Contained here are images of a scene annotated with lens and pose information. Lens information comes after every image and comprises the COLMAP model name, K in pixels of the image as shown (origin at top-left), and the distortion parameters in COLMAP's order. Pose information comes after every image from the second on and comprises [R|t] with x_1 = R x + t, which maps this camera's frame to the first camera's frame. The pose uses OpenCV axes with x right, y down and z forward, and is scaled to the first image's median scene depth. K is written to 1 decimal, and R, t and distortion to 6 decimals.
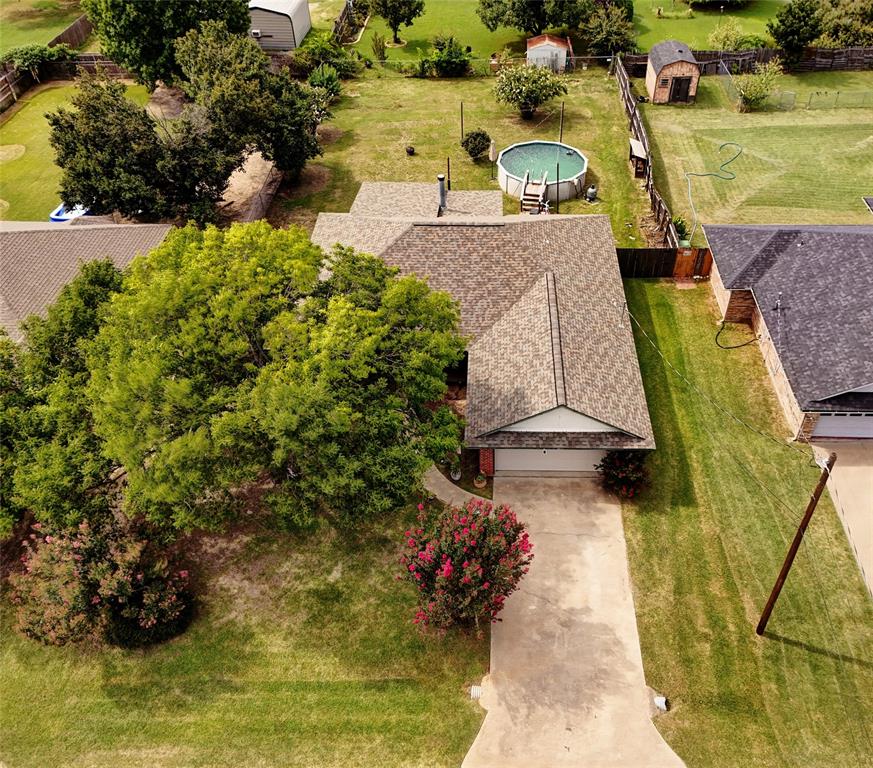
lens RADIAL K [[782.7, 0, 489.8], [0, 782.7, 383.1], [0, 0, 1]] dist [0.057947, -0.084695]
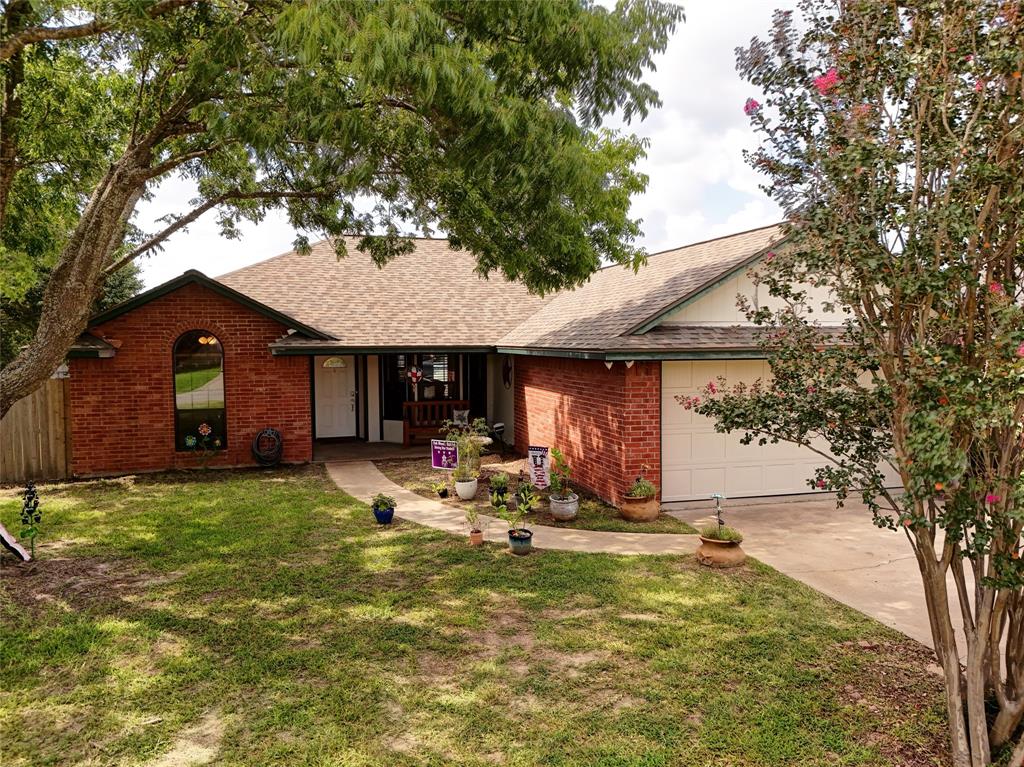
lens RADIAL K [[771.0, 0, 512.6], [0, 771.0, 369.1], [0, 0, 1]] dist [0.027469, -0.007280]
pose [[0.960176, -0.016772, 0.278891, -0.176636], [0.189082, 0.773889, -0.604437, 0.302822], [-0.205693, 0.633099, 0.746241, 0.811294]]
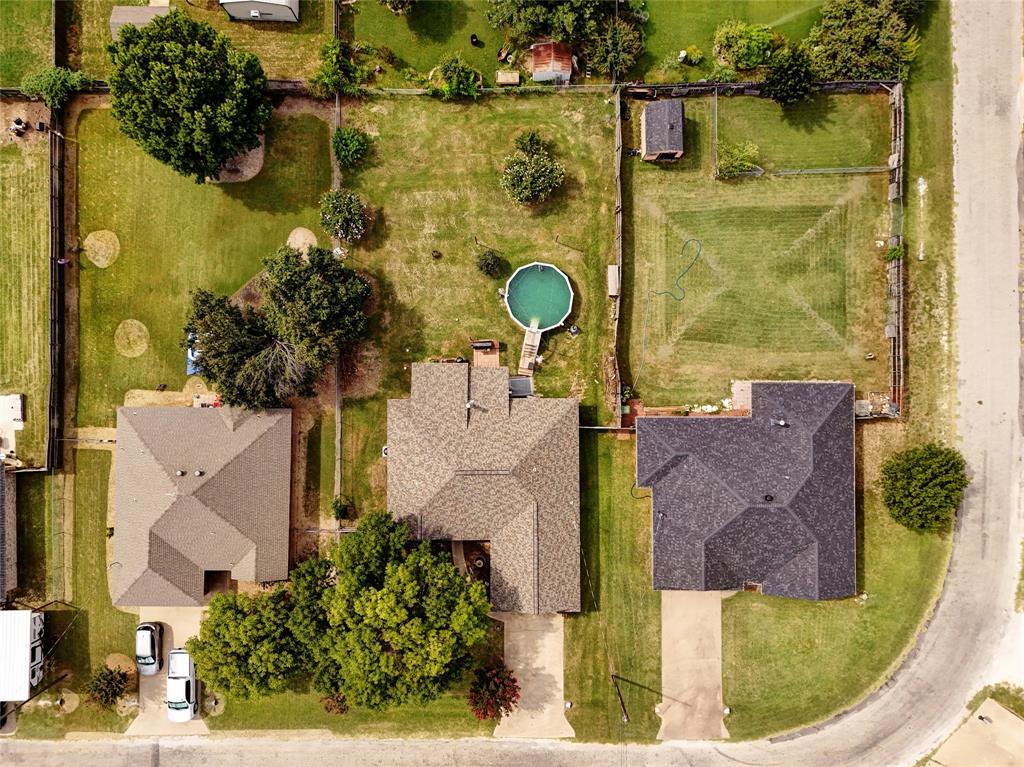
lens RADIAL K [[762.7, 0, 512.0], [0, 762.7, 383.5], [0, 0, 1]] dist [0.048272, -0.046634]
pose [[0.999921, -0.011617, 0.004732, 0.024048], [0.004399, 0.678037, 0.735015, -1.986272], [-0.011747, -0.734936, 0.678035, 0.043571]]
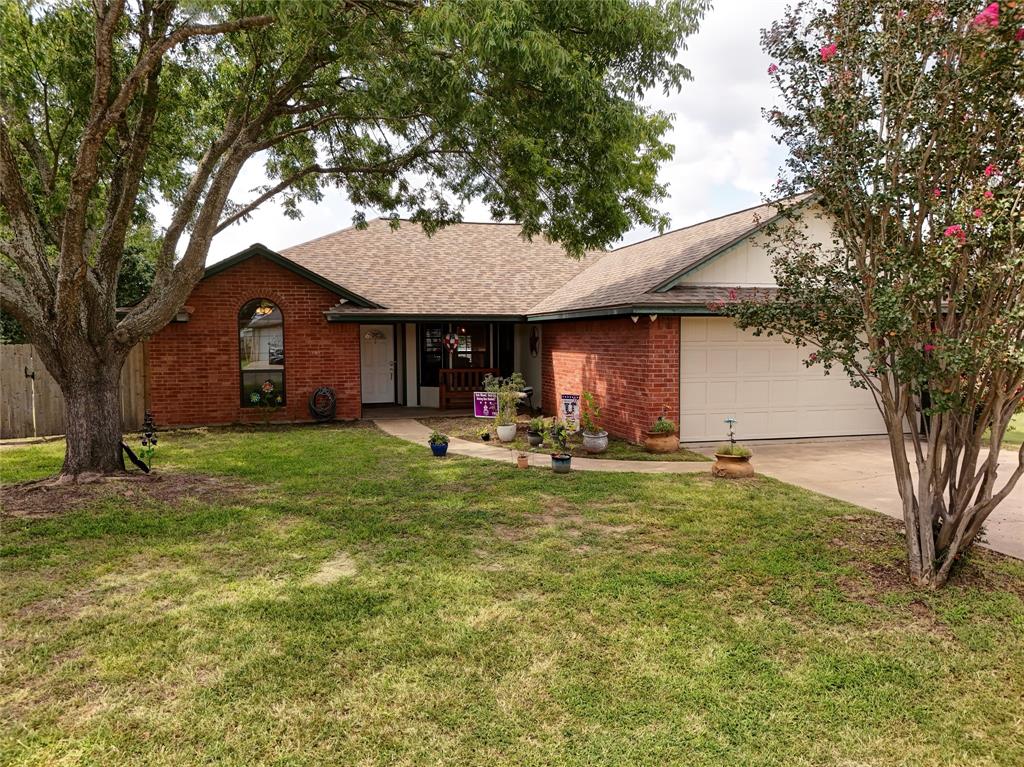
lens RADIAL K [[762.7, 0, 512.0], [0, 762.7, 383.5], [0, 0, 1]] dist [0.048272, -0.046634]
pose [[0.962990, -0.020671, 0.268744, -0.209359], [0.181601, 0.786542, -0.590231, 0.352227], [-0.199178, 0.617190, 0.761186, 0.791095]]
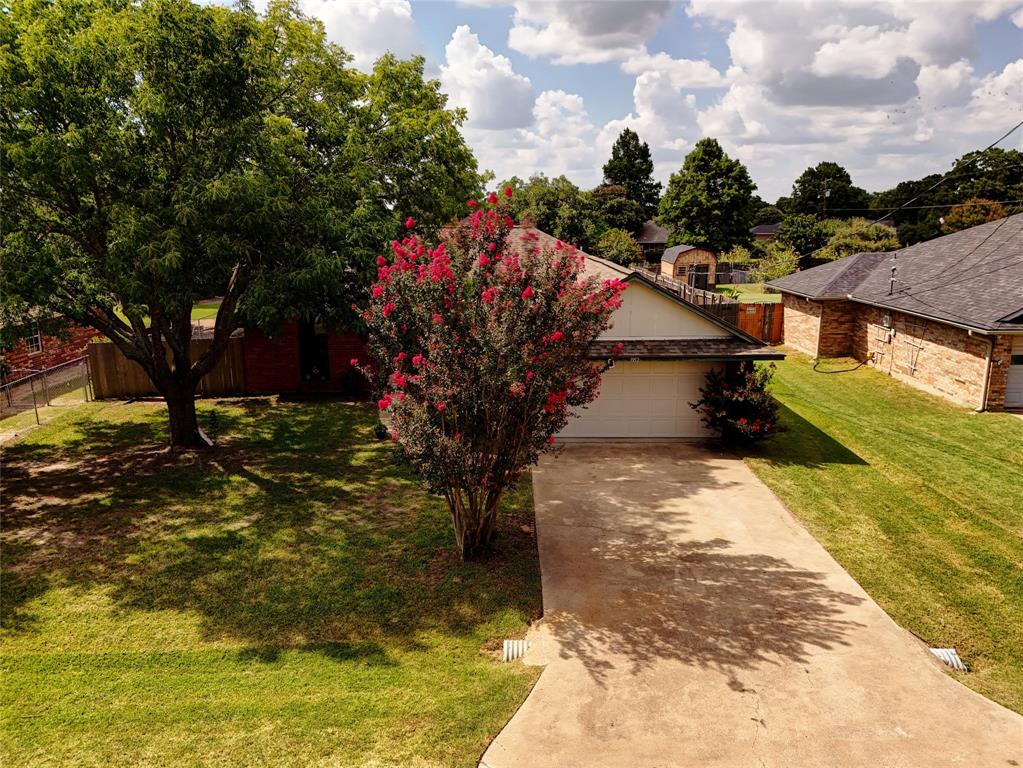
lens RADIAL K [[761.9, 0, 511.5], [0, 761.9, 384.0], [0, 0, 1]] dist [0.048272, -0.046634]
pose [[0.999751, -0.005556, 0.021618, -0.024733], [0.015370, 0.873663, -0.486289, 0.424144], [-0.016185, 0.486500, 0.873531, 0.506226]]
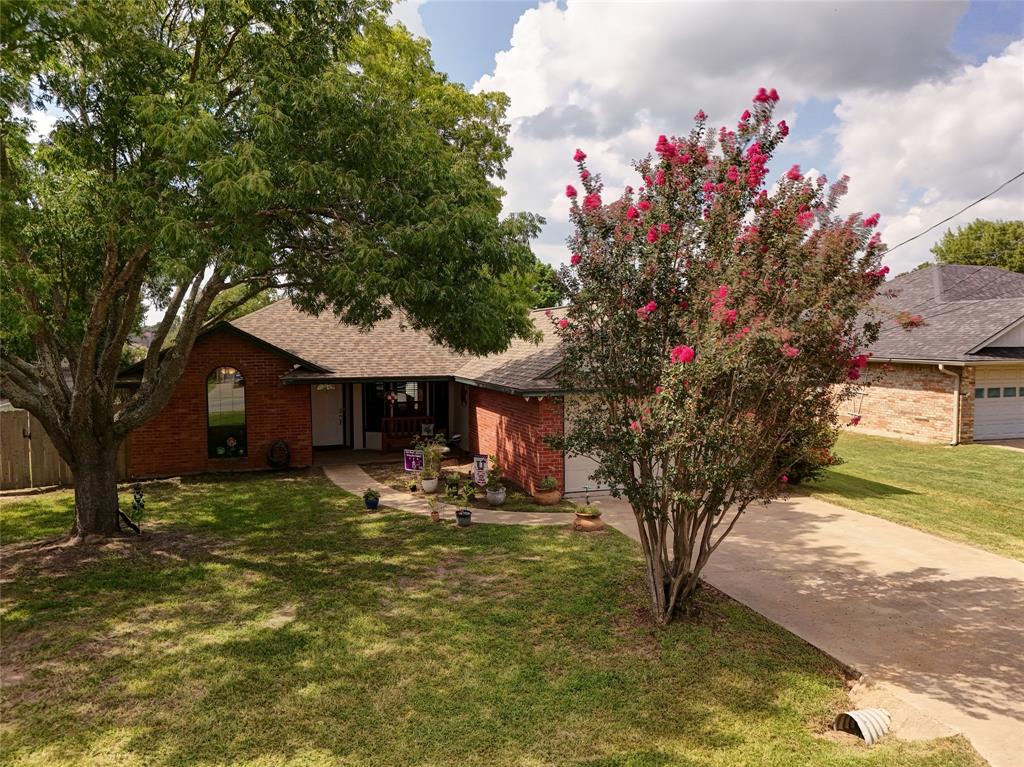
lens RADIAL K [[758.8, 0, 512.0], [0, 758.8, 383.5], [0, 0, 1]] dist [0.050899, -0.063812]
pose [[0.949273, -0.024161, 0.313524, -0.206351], [0.212544, 0.784102, -0.583104, 0.388867], [-0.231746, 0.620162, 0.749462, 0.668646]]
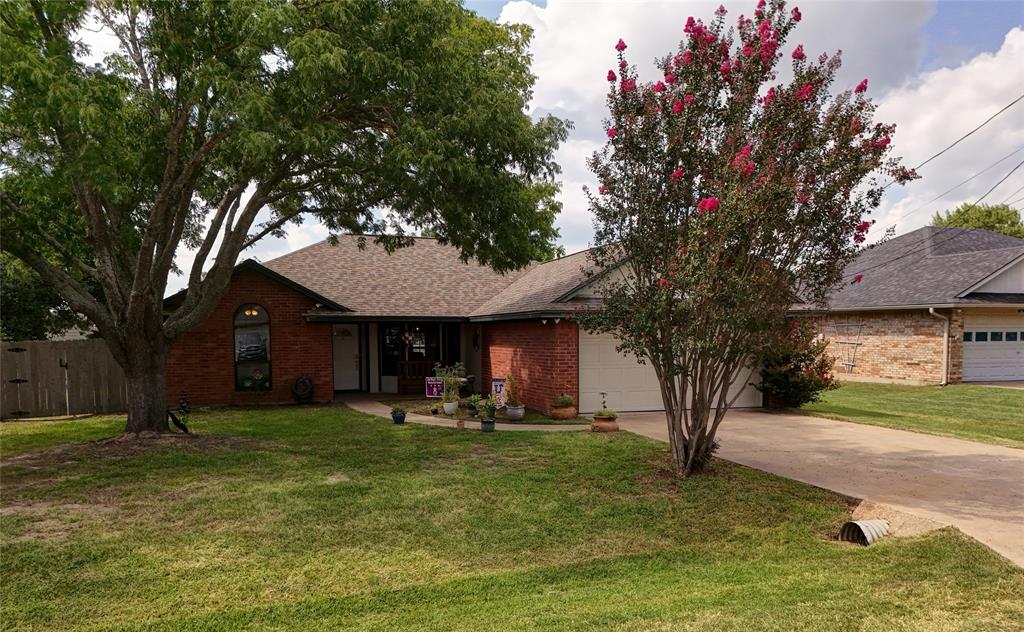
lens RADIAL K [[757.7, 0, 510.8], [0, 757.7, 380.4], [0, 0, 1]] dist [0.070712, -0.098302]
pose [[0.946088, -0.023652, 0.323046, -0.238816], [0.217470, 0.785509, -0.579381, 0.448893], [-0.240052, 0.618398, 0.748304, 0.681691]]
